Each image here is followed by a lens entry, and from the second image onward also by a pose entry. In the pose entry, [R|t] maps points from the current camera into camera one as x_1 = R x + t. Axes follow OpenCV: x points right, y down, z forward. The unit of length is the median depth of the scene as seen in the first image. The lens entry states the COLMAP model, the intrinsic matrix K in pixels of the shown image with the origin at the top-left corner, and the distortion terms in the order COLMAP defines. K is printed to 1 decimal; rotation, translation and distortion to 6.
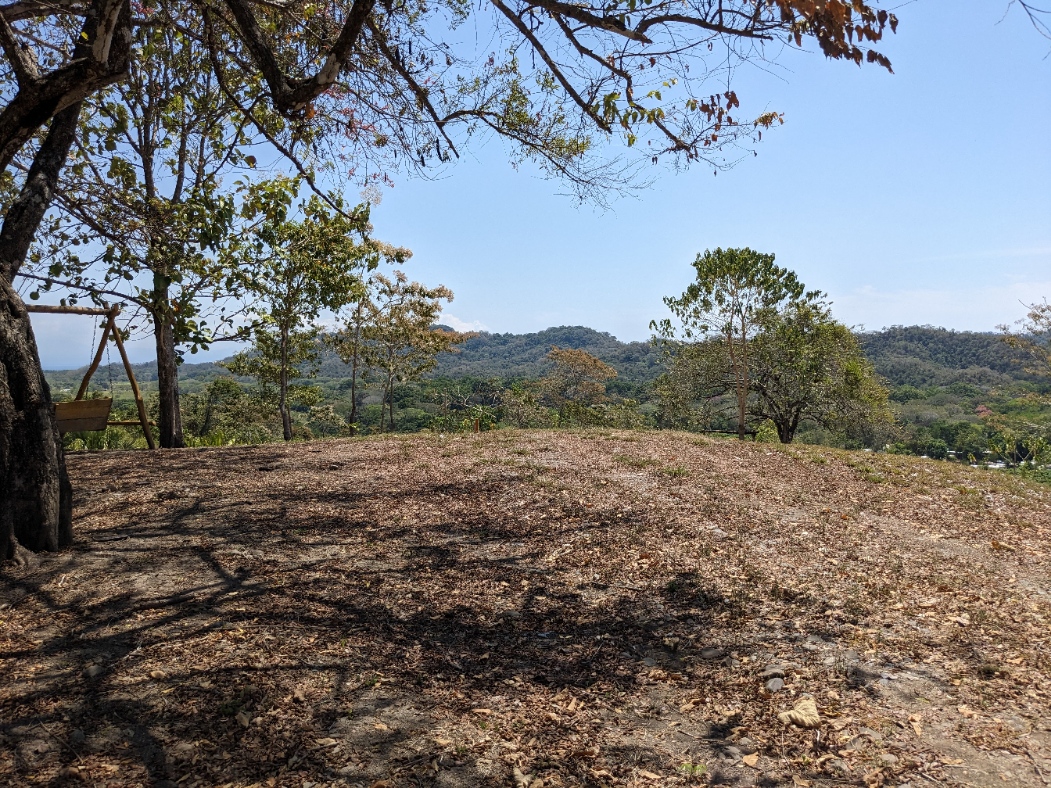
lens RADIAL K [[832.1, 0, 531.9], [0, 832.1, 397.8], [0, 0, 1]] dist [0.029002, -0.063375]
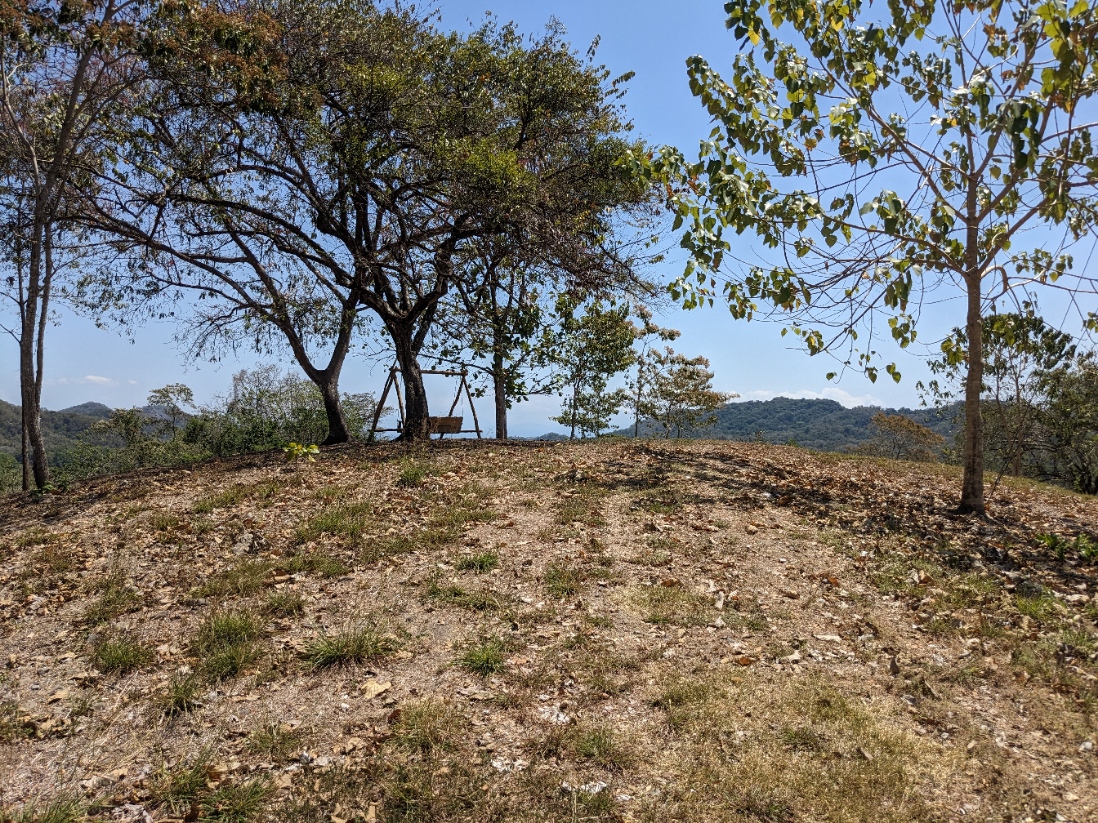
lens RADIAL K [[869.3, 0, 547.7], [0, 869.3, 411.4], [0, 0, 1]] dist [0.029002, -0.063375]
pose [[0.912874, -0.002555, -0.408232, 0.184537], [-0.028028, 0.997229, -0.068917, 0.043648], [0.407277, 0.074355, 0.910273, -0.279397]]
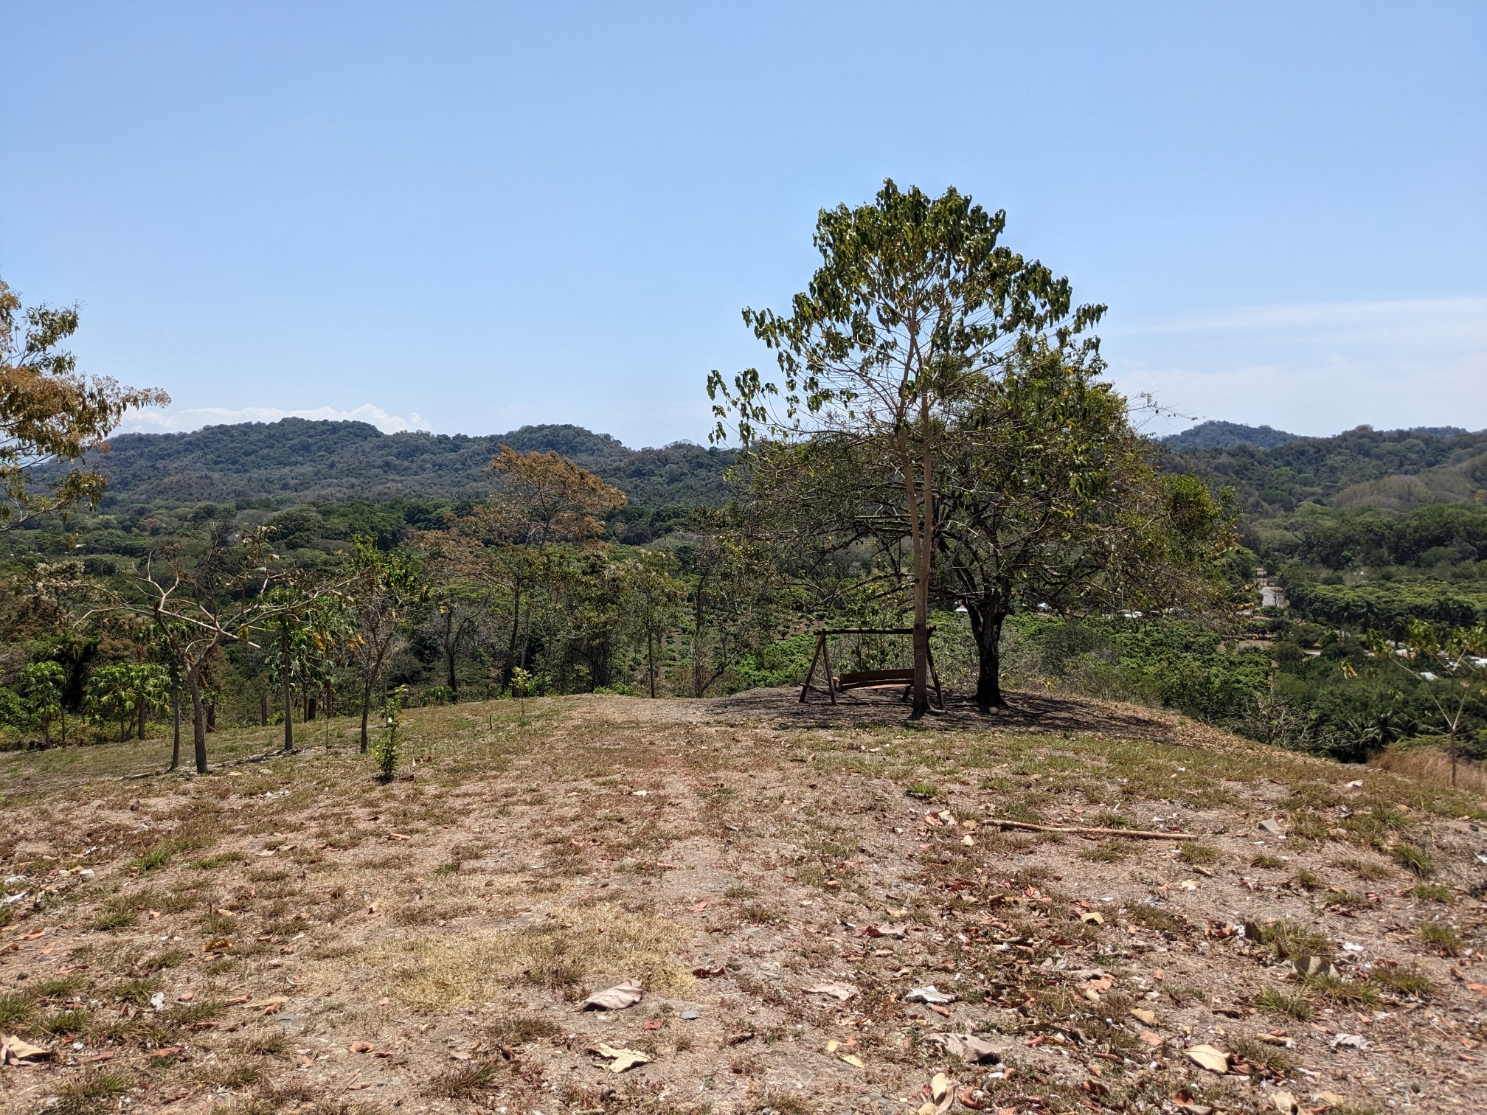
lens RADIAL K [[1177.3, 0, 742.5], [0, 1177.3, 552.2], [0, 0, 1]] dist [0.029002, -0.063375]
pose [[0.979435, -0.015665, 0.201149, 0.046698], [0.011468, 0.999692, 0.022015, -0.020997], [-0.201432, -0.019256, 0.979313, 0.481595]]
